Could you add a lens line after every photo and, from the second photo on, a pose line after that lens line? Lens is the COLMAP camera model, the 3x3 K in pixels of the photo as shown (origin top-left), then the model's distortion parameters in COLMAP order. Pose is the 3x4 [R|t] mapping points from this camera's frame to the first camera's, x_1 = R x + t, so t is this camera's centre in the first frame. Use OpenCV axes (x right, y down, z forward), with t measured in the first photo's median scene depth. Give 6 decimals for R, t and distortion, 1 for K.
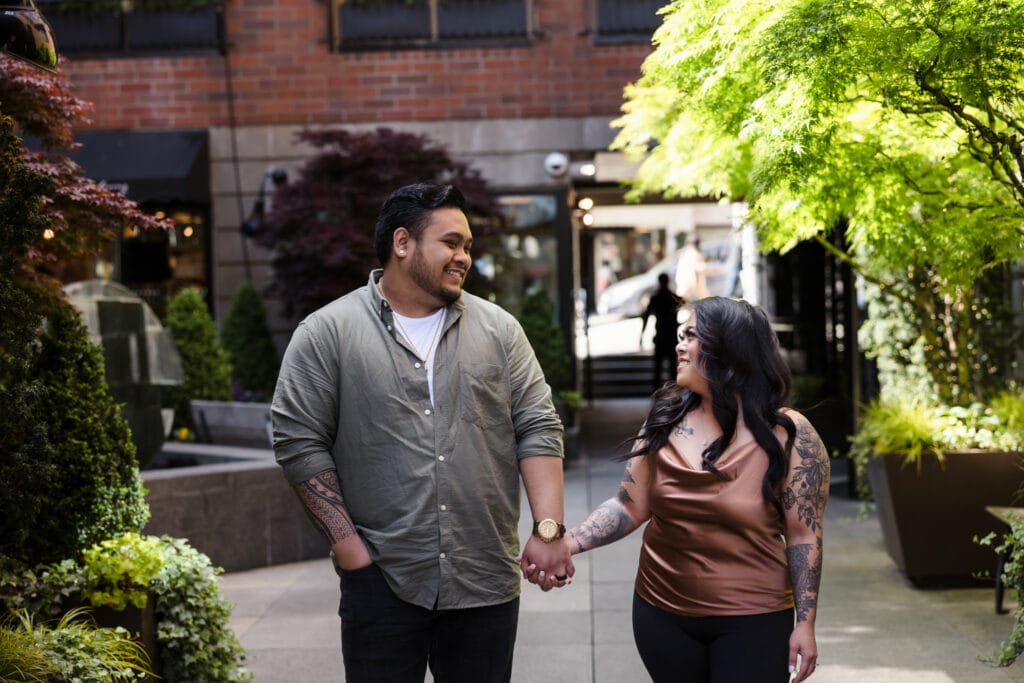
lens RADIAL K [[1671.6, 0, 512.0], [0, 1671.6, 341.5], [0, 0, 1]] dist [0.019523, 0.027960]
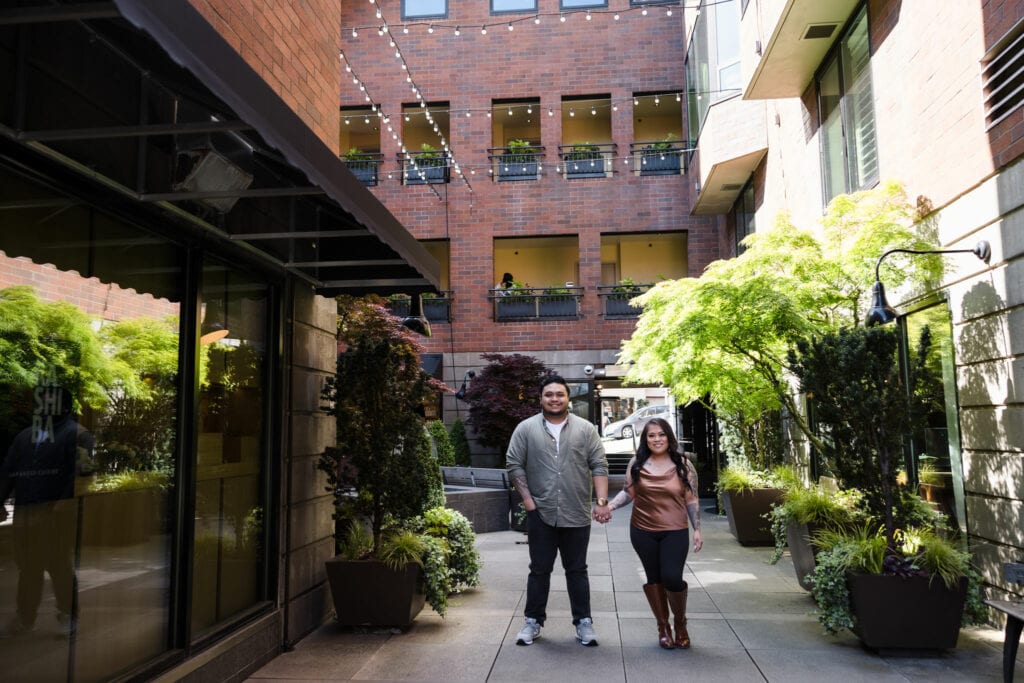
lens RADIAL K [[829.9, 0, 512.0], [0, 829.9, 341.5], [0, 0, 1]] dist [0.001117, -0.000039]
pose [[0.998771, 0.007792, -0.048953, -0.034448], [-0.014391, 0.990613, -0.135934, 0.021351], [0.047434, 0.136471, 0.989508, -0.234731]]
